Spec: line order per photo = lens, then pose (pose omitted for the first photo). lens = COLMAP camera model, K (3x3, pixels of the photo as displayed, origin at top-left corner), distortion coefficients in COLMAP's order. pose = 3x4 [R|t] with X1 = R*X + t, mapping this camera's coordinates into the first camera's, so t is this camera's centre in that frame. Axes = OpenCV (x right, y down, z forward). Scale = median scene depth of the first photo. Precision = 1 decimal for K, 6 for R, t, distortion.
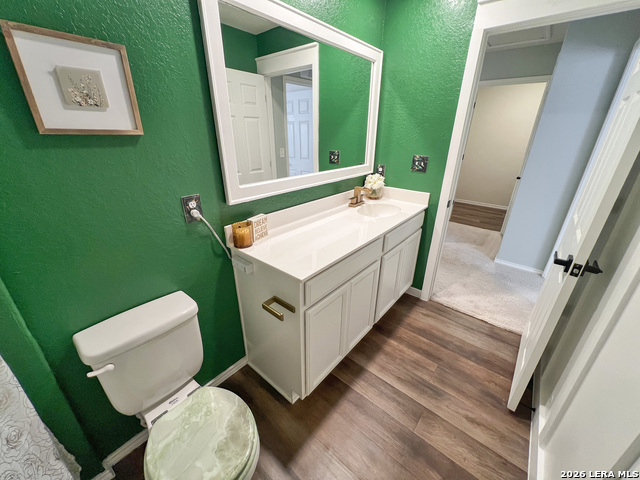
lens RADIAL K [[256.1, 0, 319.7], [0, 256.1, 238.9], [0, 0, 1]] dist [-0.002936, 0.000981]
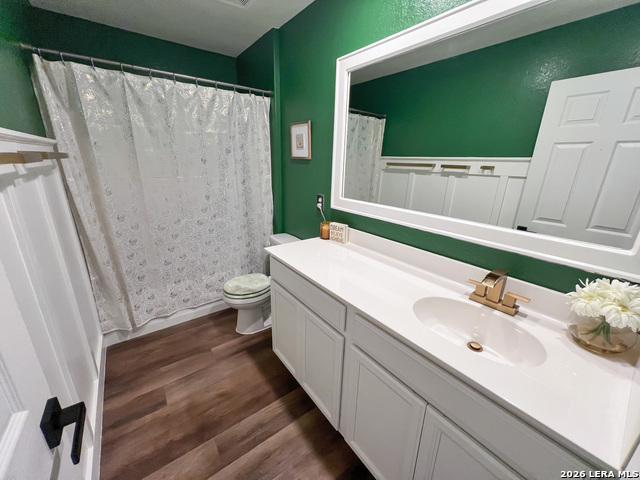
lens RADIAL K [[256.1, 0, 320.4], [0, 256.1, 240.4], [0, 0, 1]] dist [-0.002936, 0.000981]
pose [[-0.226276, 0.278087, -0.933524, 0.957773], [-0.397414, 0.848630, 0.349126, -0.416177], [0.889304, 0.449995, -0.081509, 1.056151]]
